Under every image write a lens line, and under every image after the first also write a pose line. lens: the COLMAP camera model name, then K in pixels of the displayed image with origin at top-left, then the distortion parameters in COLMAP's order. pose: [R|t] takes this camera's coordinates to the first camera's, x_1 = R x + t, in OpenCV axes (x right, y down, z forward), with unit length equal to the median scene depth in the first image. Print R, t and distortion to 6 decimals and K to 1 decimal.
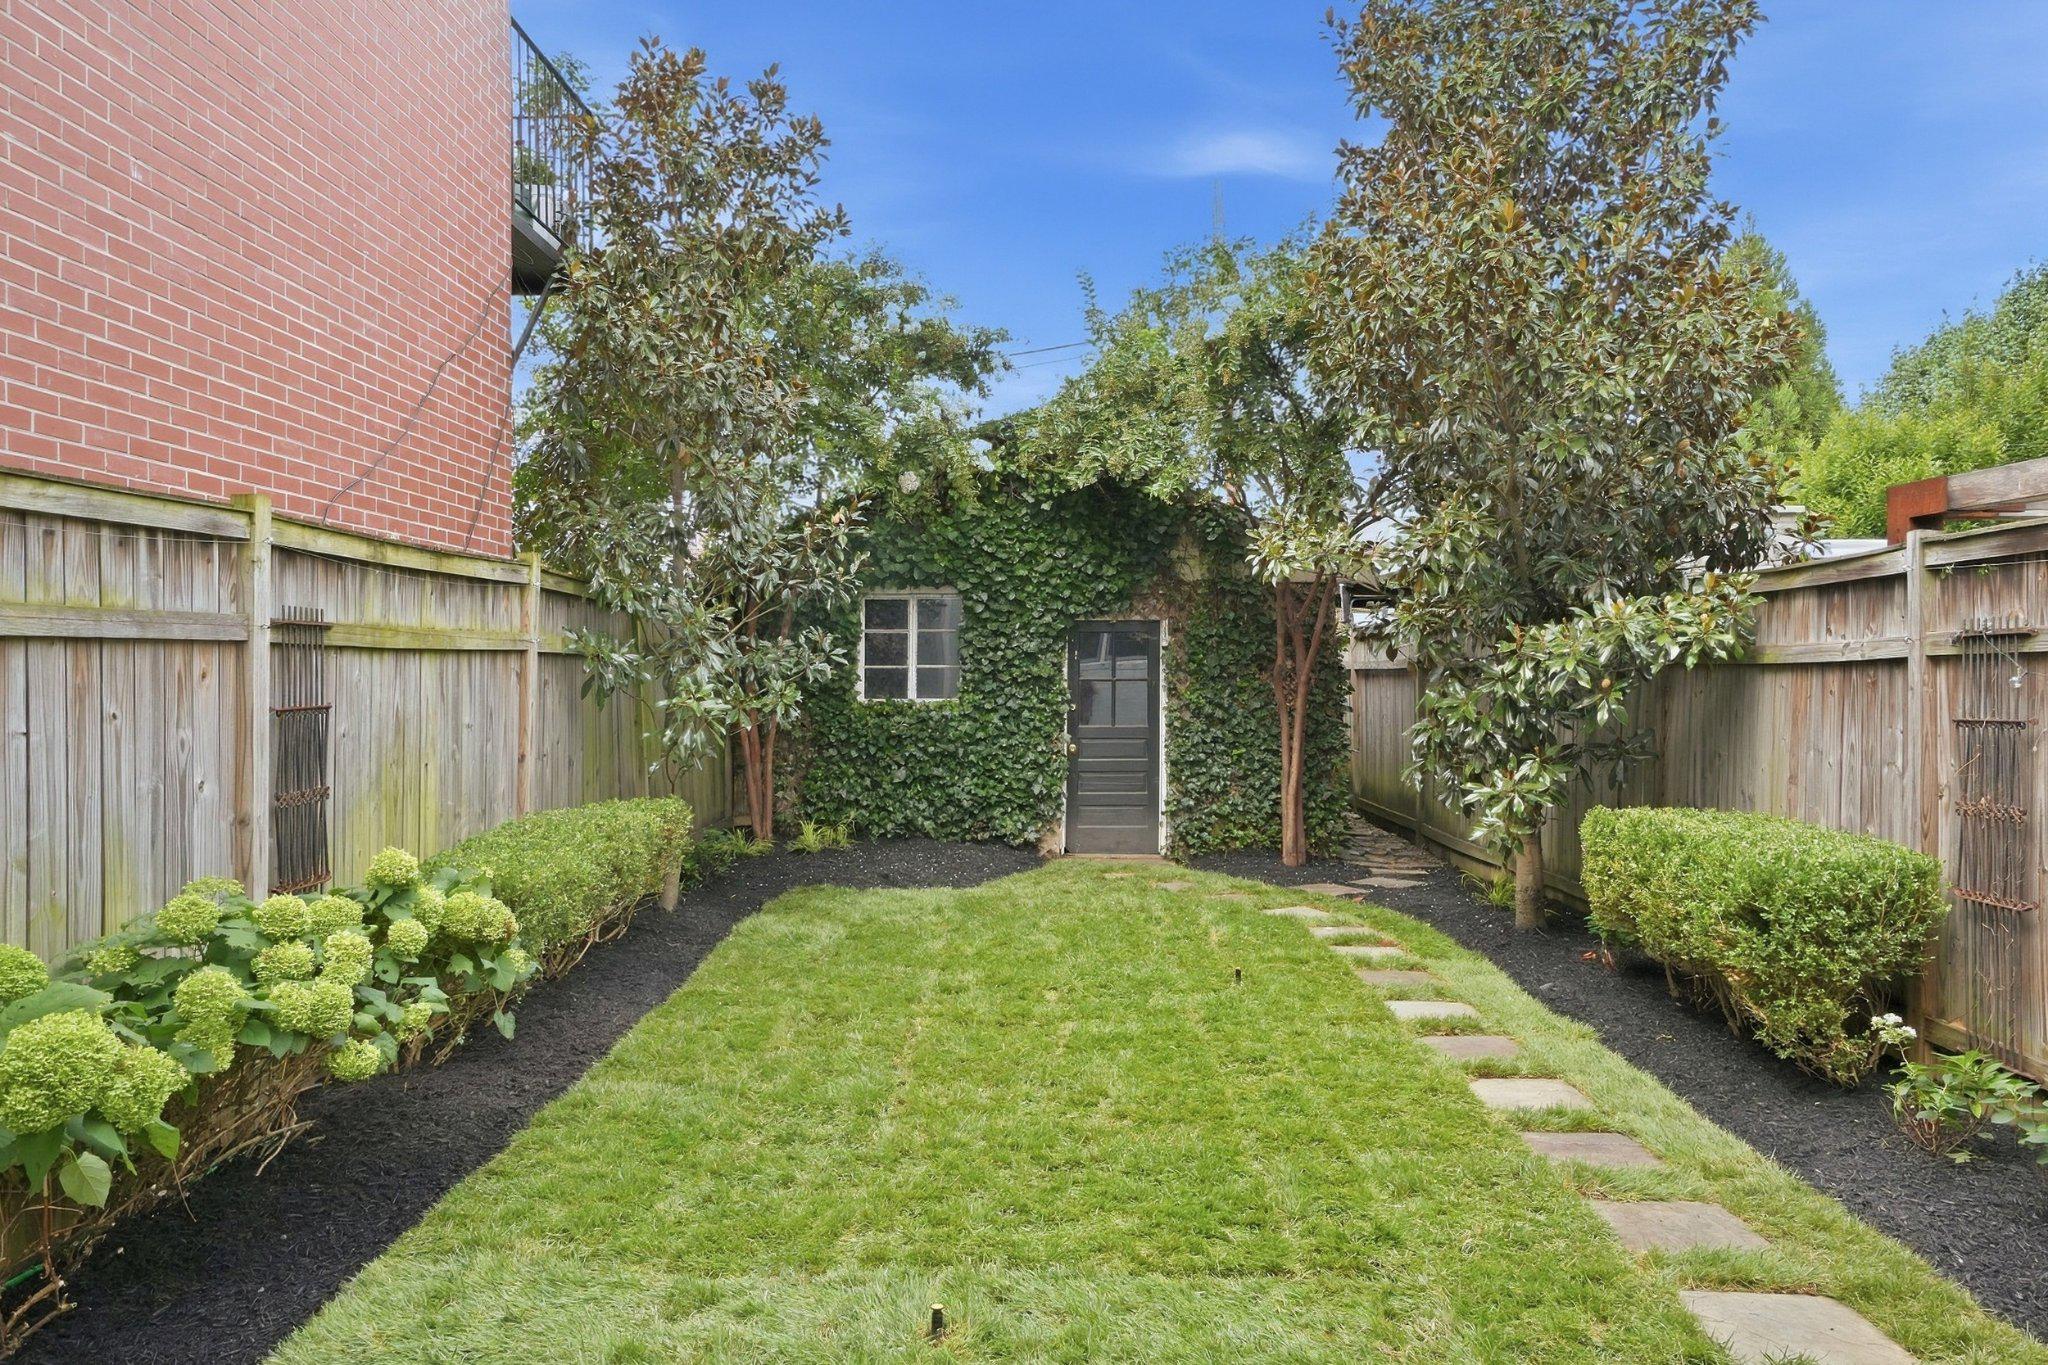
lens RADIAL K [[1405.7, 0, 1023.2], [0, 1405.7, 671.8], [0, 0, 1]] dist [0.011965, 0.005983]
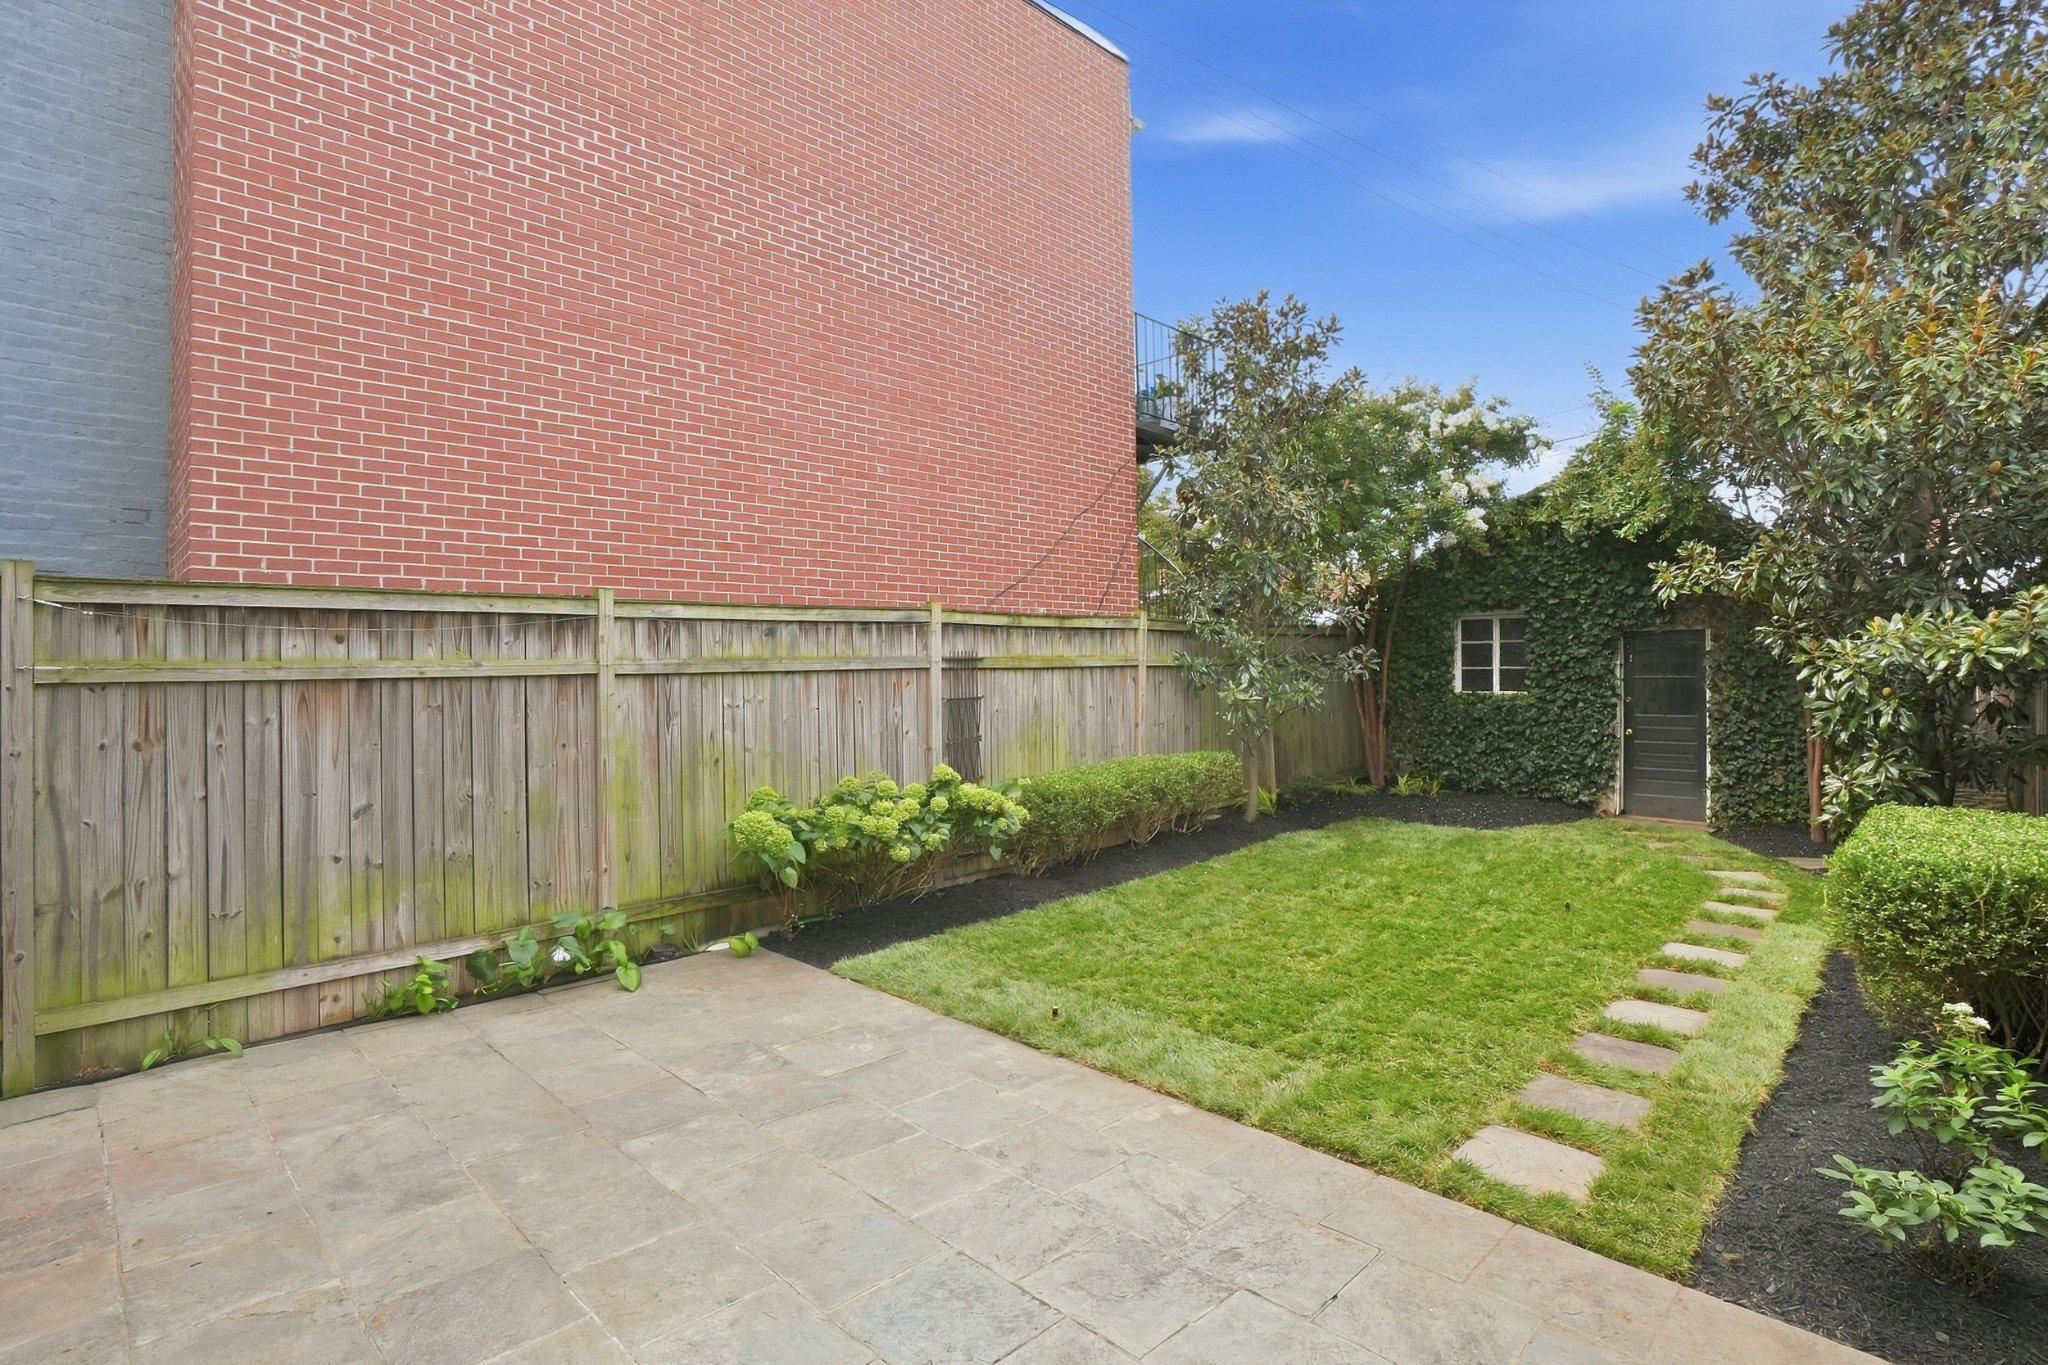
lens RADIAL K [[989.0, 0, 1028.0], [0, 989.0, 676.2], [0, 0, 1]] dist [-0.028380, 0.003574]
pose [[0.731507, 0.001445, -0.681832, 0.439400], [0.007858, 0.999913, 0.010550, -0.017147], [0.681789, -0.013075, 0.731432, -0.022369]]
